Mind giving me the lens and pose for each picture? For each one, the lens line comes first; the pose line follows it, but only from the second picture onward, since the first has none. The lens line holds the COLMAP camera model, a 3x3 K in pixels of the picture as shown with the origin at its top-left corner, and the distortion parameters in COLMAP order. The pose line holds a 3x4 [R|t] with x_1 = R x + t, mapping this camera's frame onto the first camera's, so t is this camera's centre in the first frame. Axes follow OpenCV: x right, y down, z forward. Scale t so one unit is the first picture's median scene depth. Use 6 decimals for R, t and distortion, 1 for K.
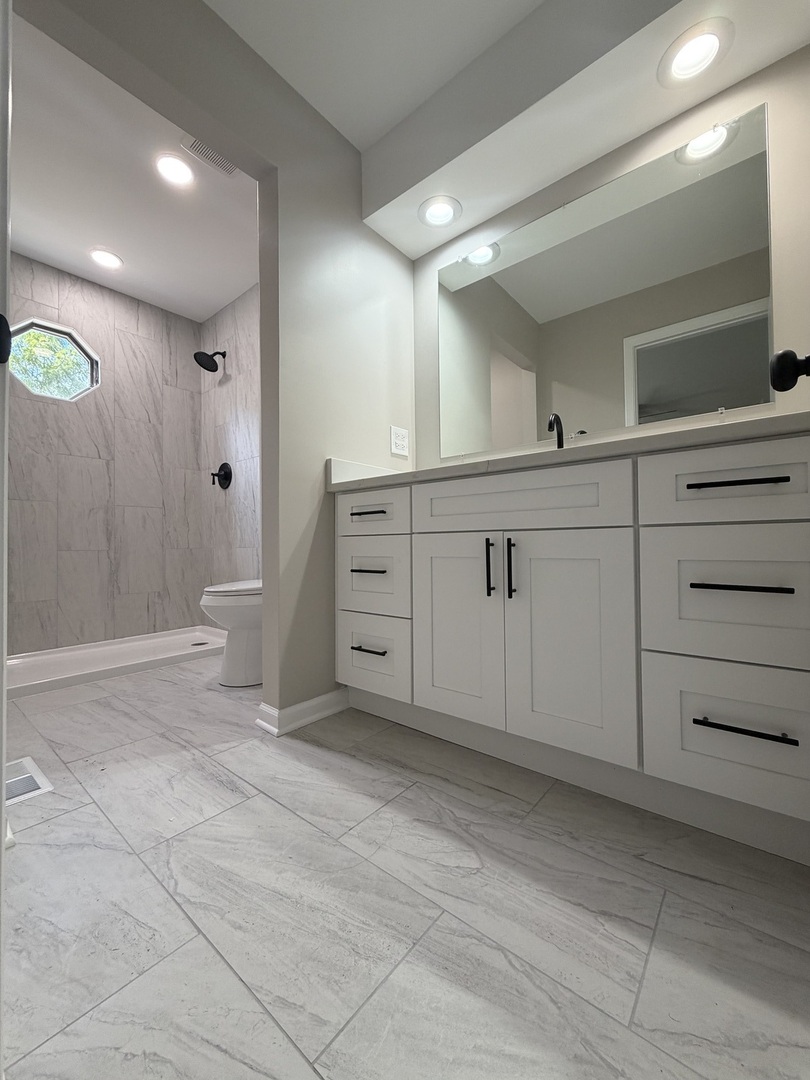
lens RADIAL K [[431.0, 0, 405.7], [0, 431.0, 539.2], [0, 0, 1]] dist [-0.000690, -0.000120]
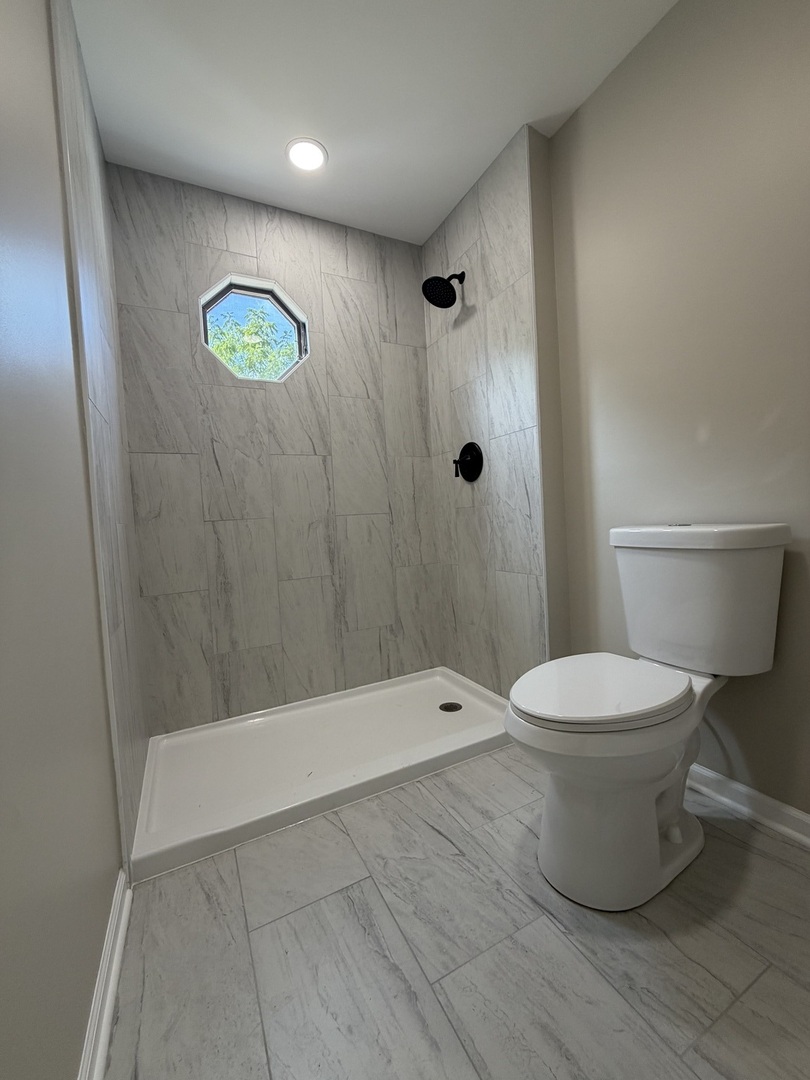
lens RADIAL K [[431.0, 0, 404.8], [0, 431.0, 539.0], [0, 0, 1]] dist [-0.000690, -0.000120]
pose [[0.919716, -0.019813, -0.392085, -0.267777], [0.048741, 0.996761, 0.063962, -0.079536], [0.389548, -0.077937, 0.917703, 0.350160]]
